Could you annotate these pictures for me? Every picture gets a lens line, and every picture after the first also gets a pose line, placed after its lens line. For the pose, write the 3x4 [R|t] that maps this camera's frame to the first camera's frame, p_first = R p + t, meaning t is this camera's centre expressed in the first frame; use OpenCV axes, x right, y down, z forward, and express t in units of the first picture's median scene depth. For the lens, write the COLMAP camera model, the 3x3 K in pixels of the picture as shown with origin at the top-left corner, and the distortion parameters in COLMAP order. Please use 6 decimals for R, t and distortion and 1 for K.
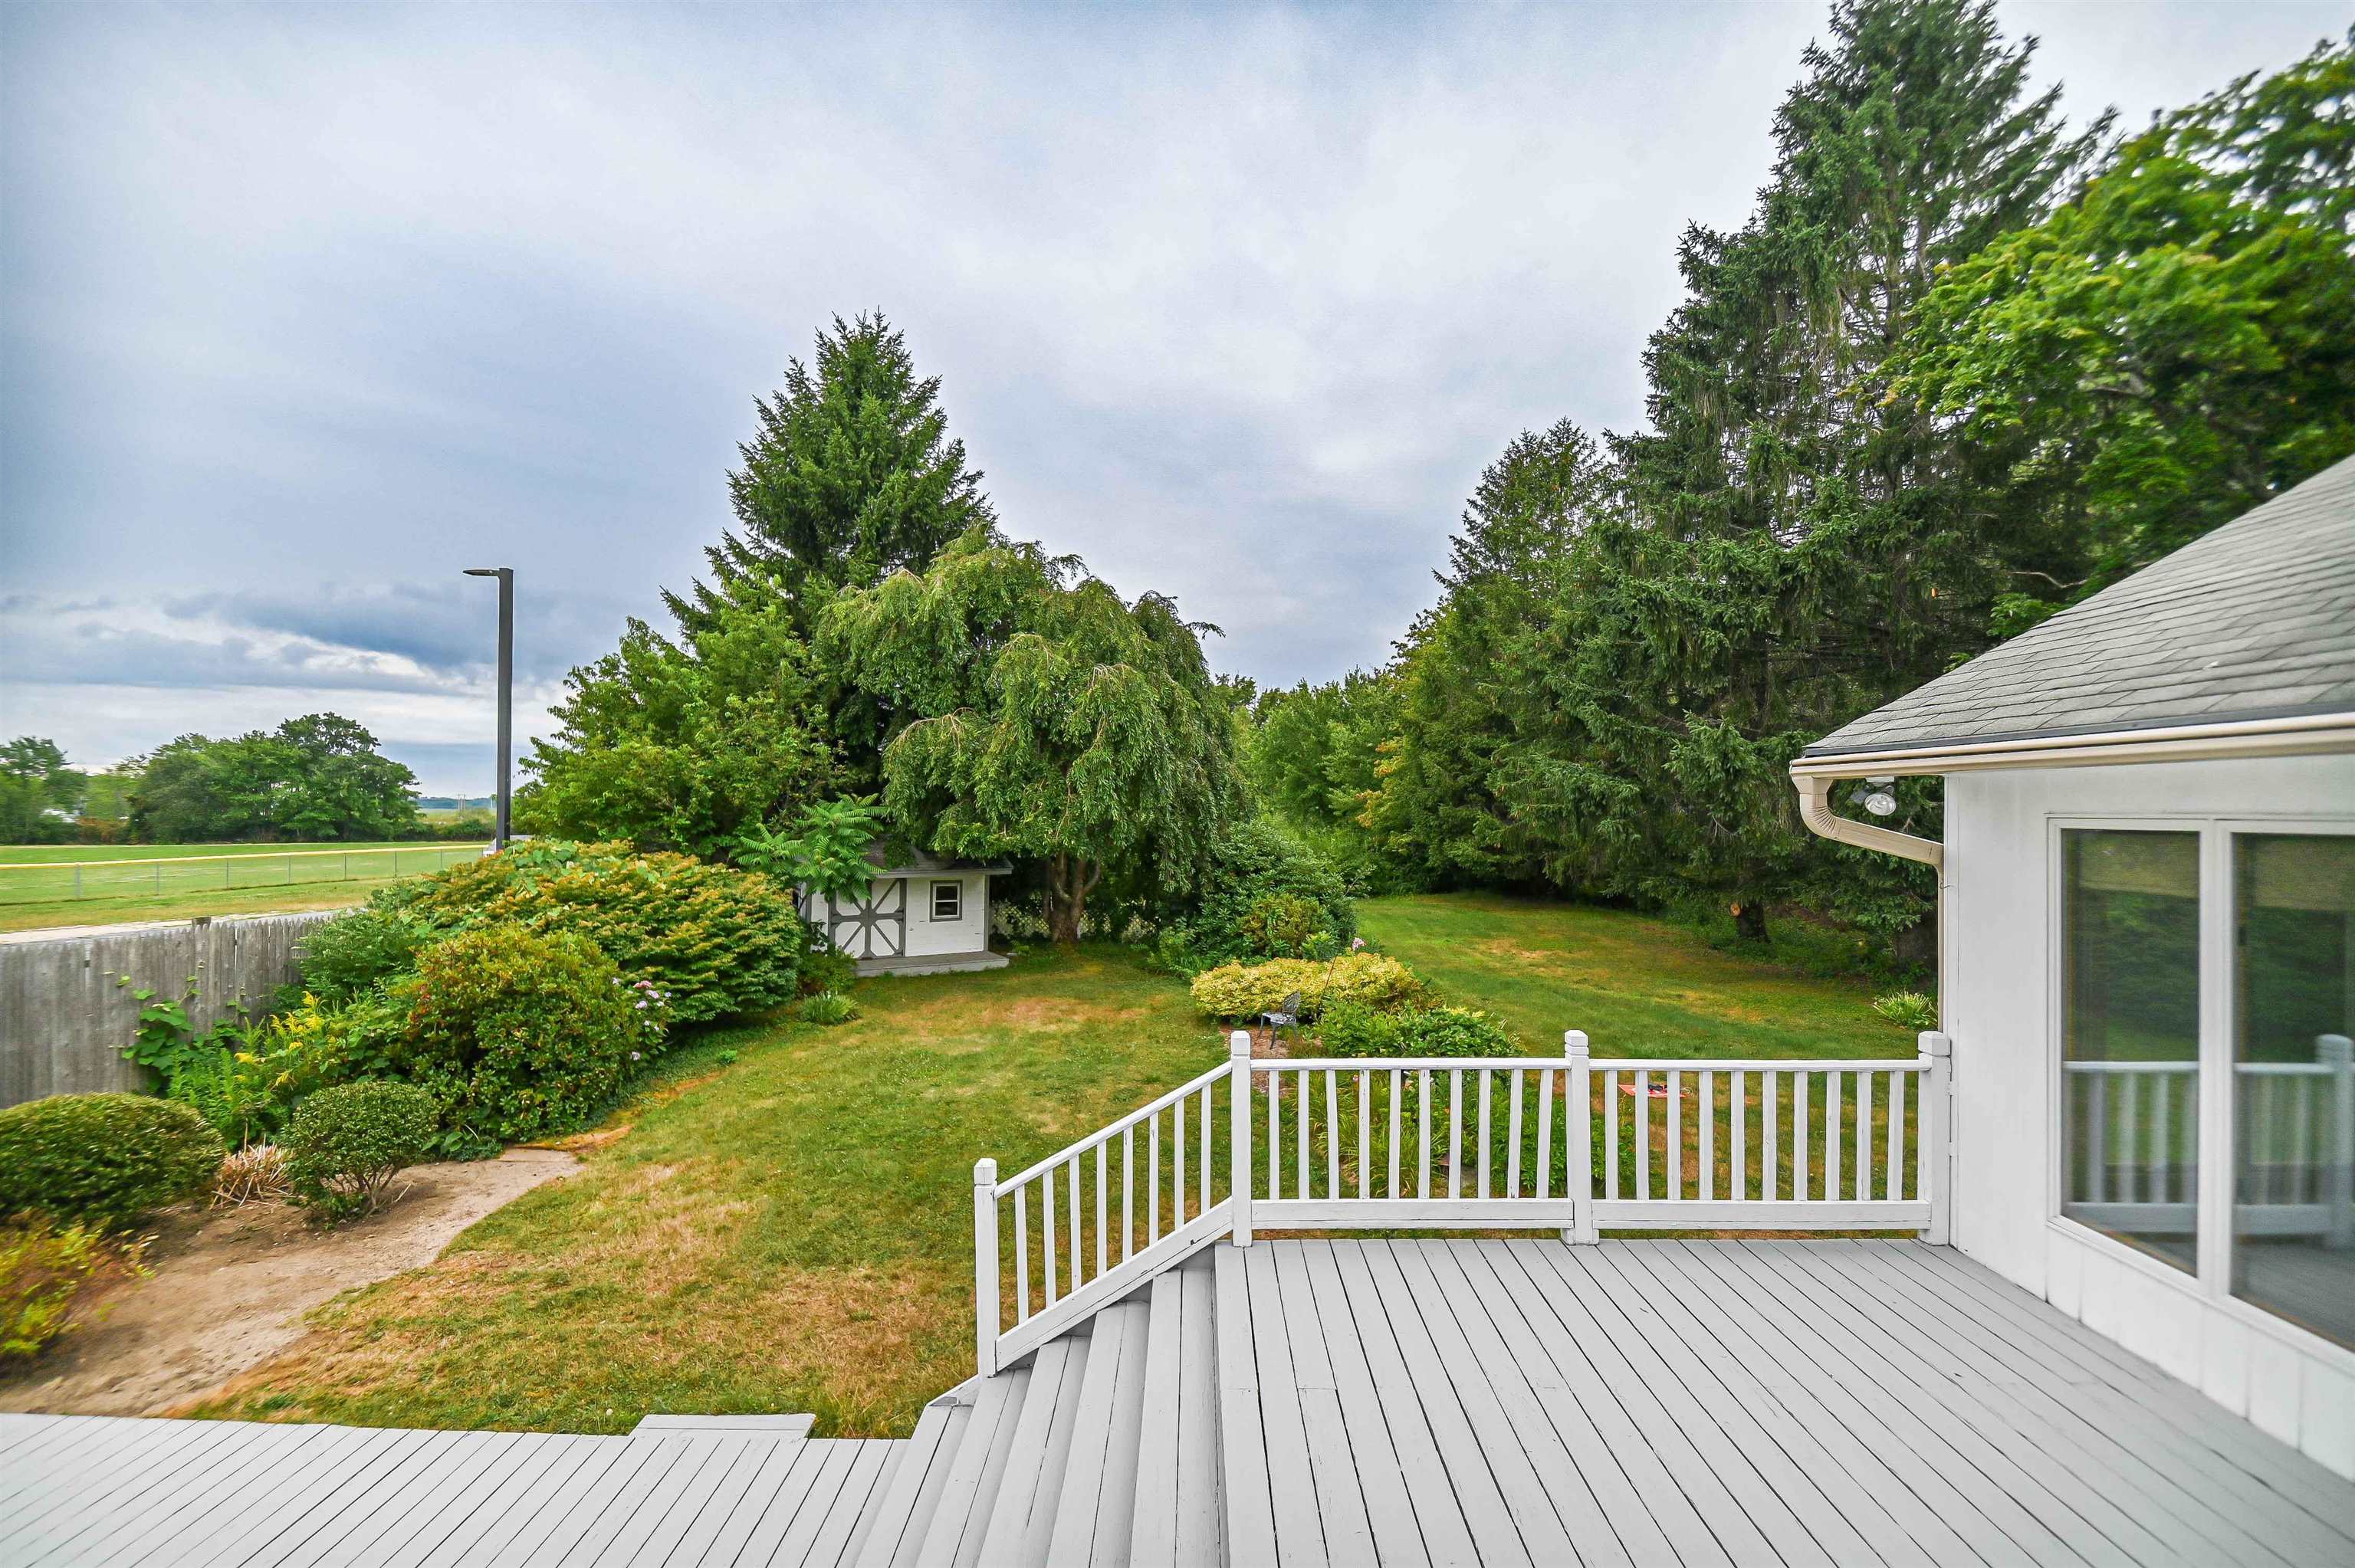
lens RADIAL K [[913.2, 0, 1169.5], [0, 913.2, 794.4], [0, 0, 1]] dist [0.000365, 0.000043]
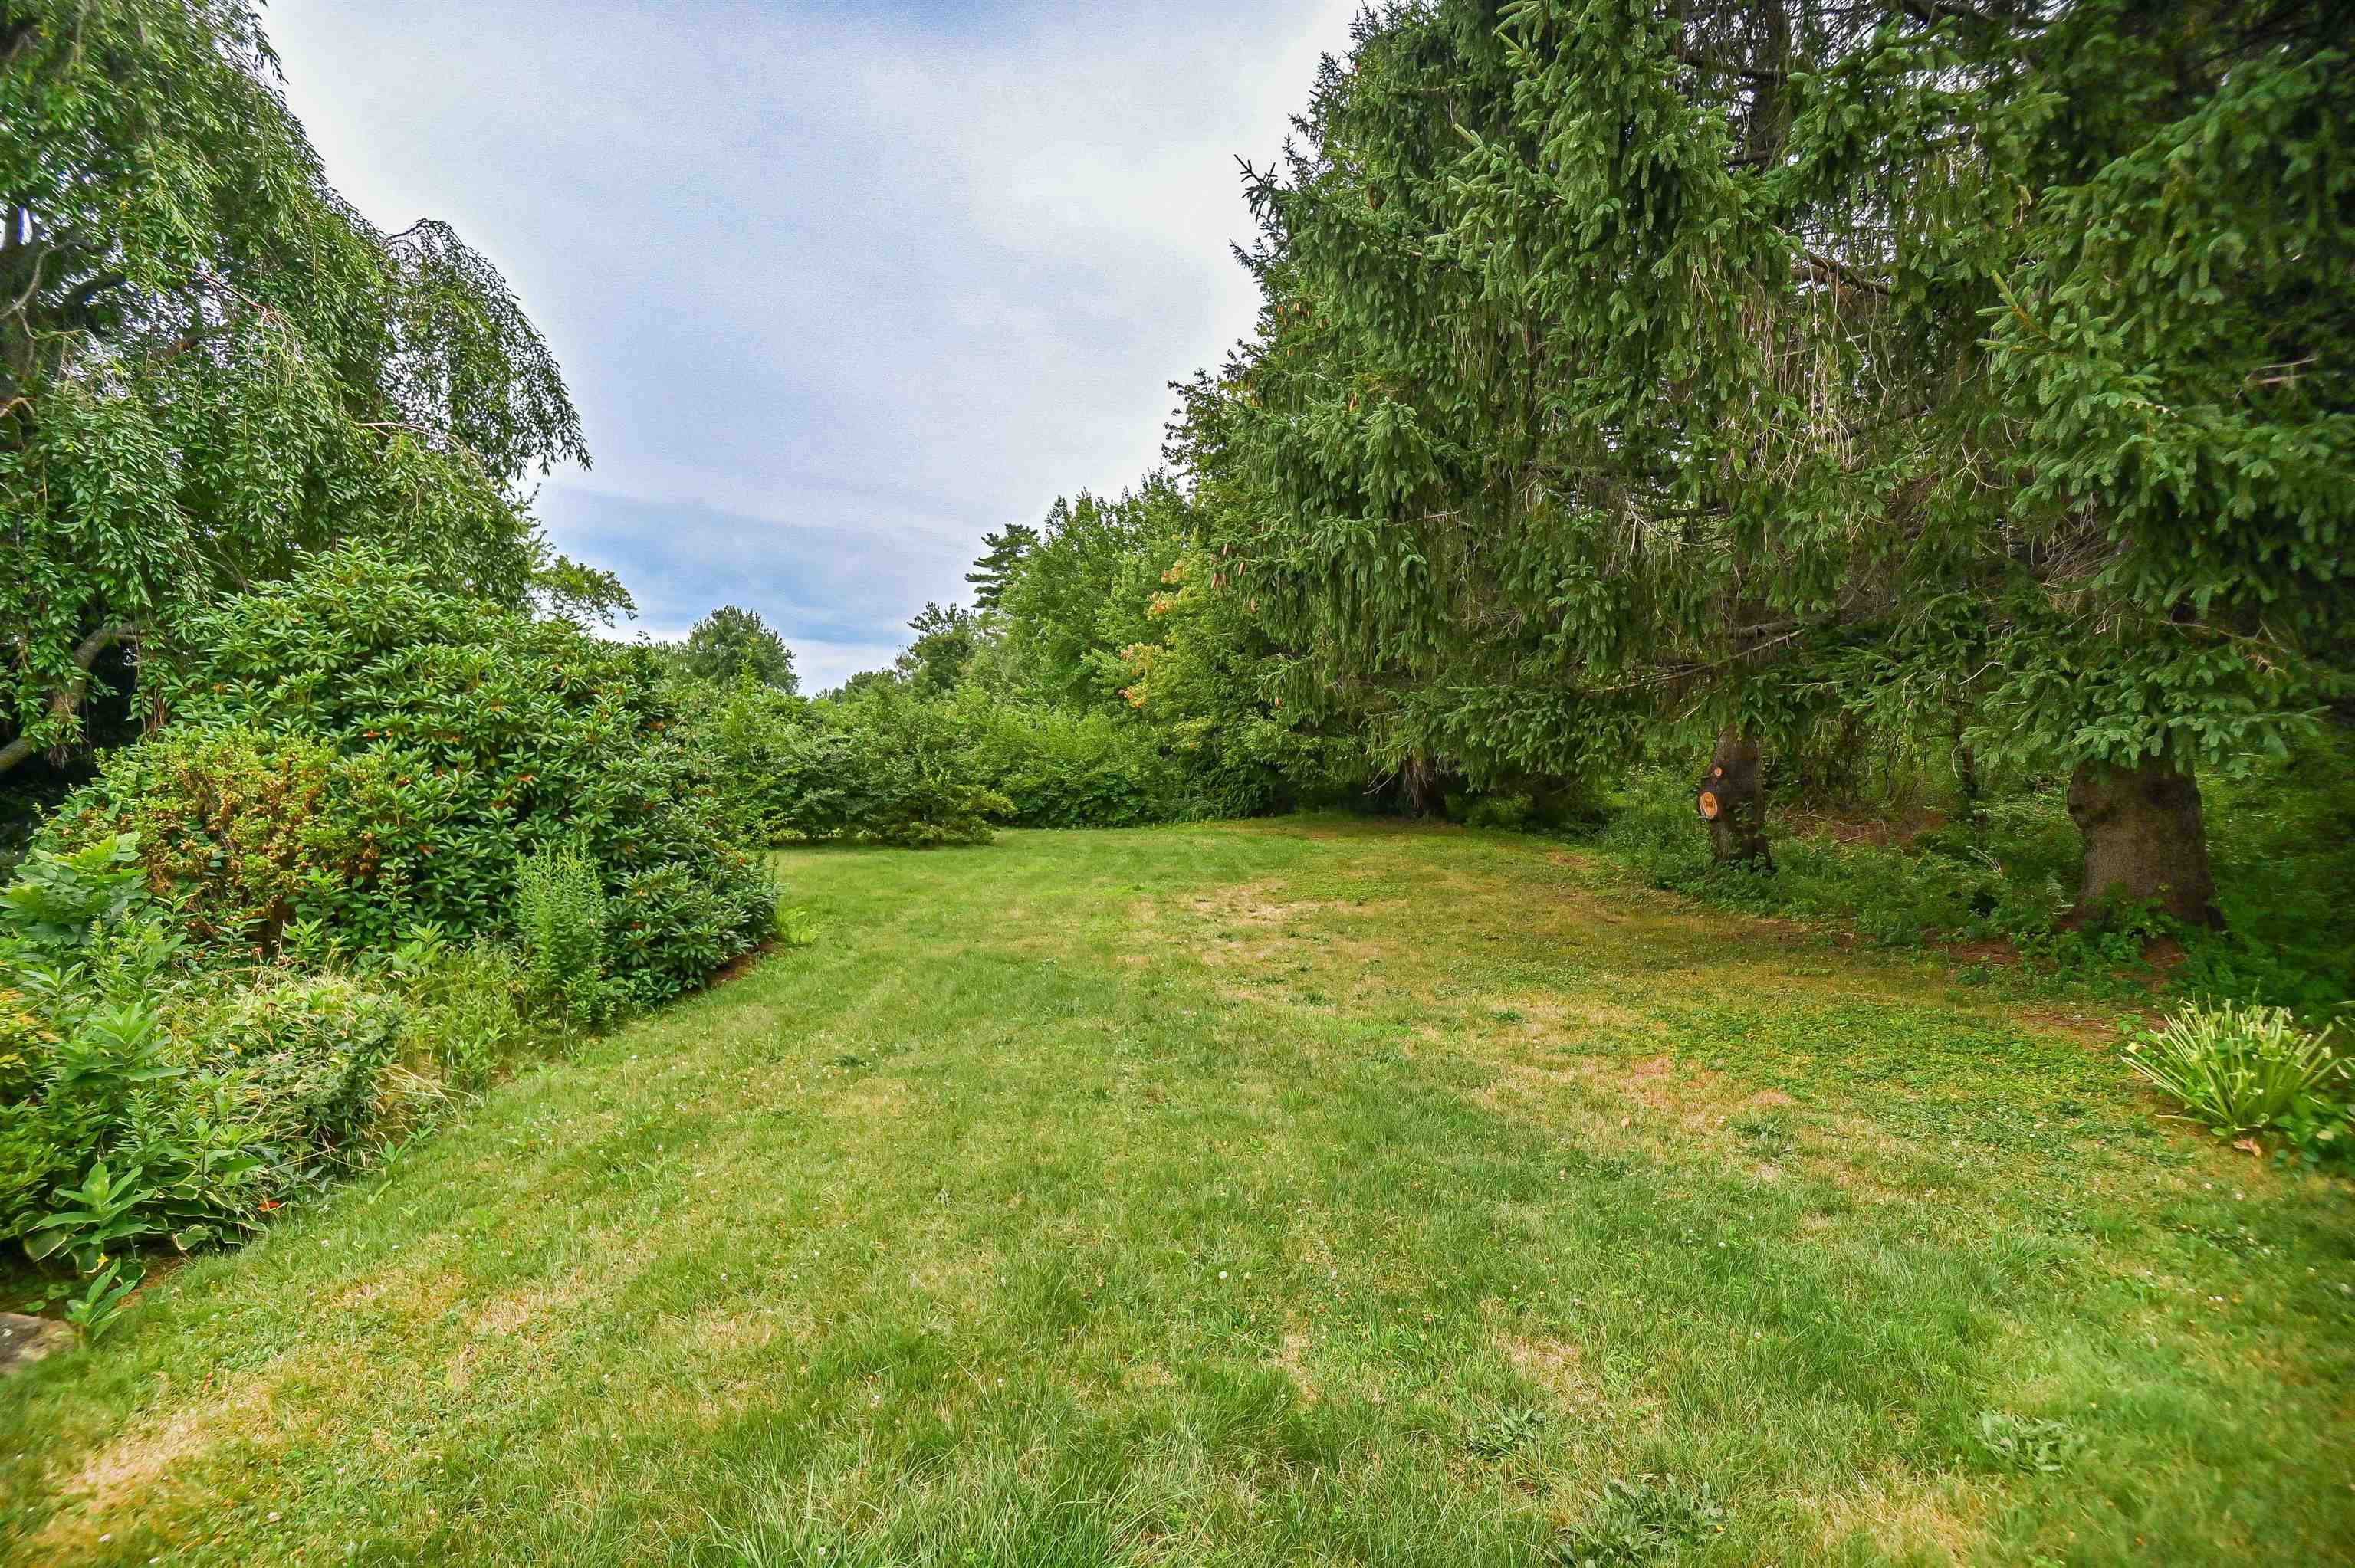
lens RADIAL K [[1155.8, 0, 1182.2], [0, 1155.8, 790.4], [0, 0, 1]] dist [0.000029, -0.000084]
pose [[0.994794, -0.010853, 0.101329, 0.266629], [0.005426, 0.998544, 0.053675, 0.077925], [-0.101764, -0.052846, 0.993404, 0.402608]]
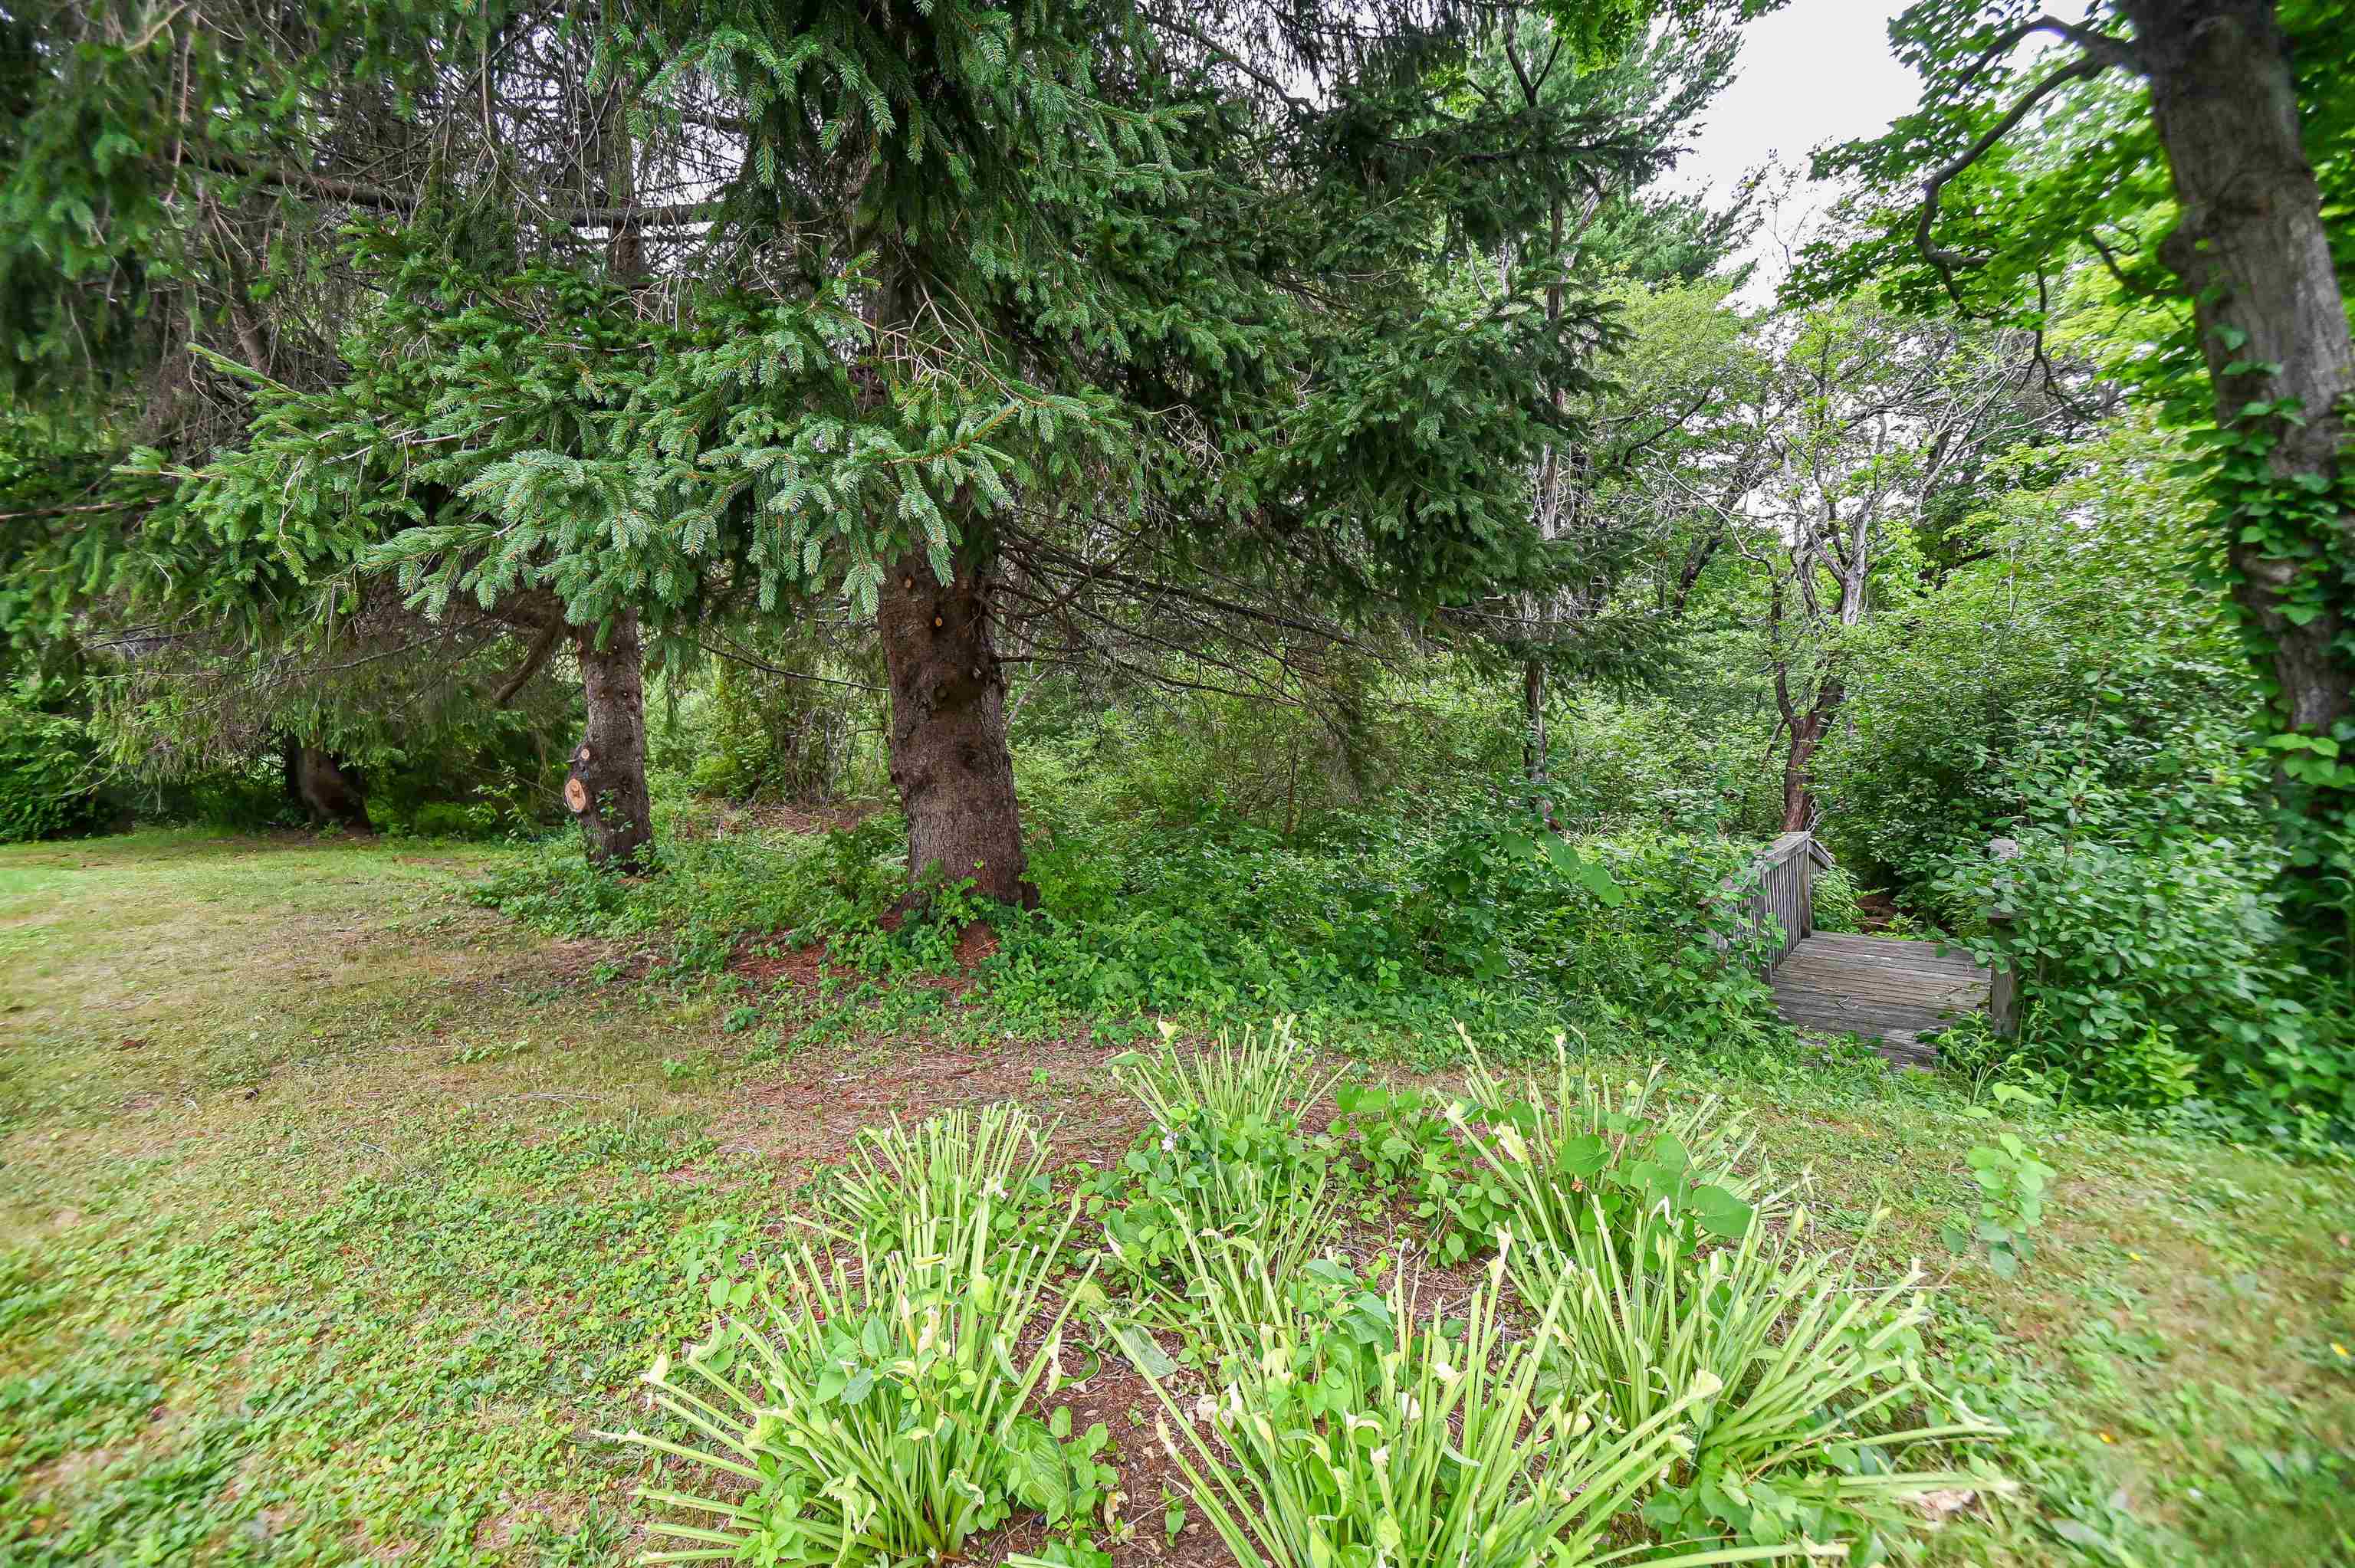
lens RADIAL K [[913.2, 0, 1176.3], [0, 913.2, 774.4], [0, 0, 1]] dist [0.000365, 0.000043]
pose [[0.596142, -0.016993, 0.802699, 0.419286], [-0.011406, 0.999496, 0.029630, 0.093865], [-0.802798, -0.026819, 0.595648, 0.520145]]
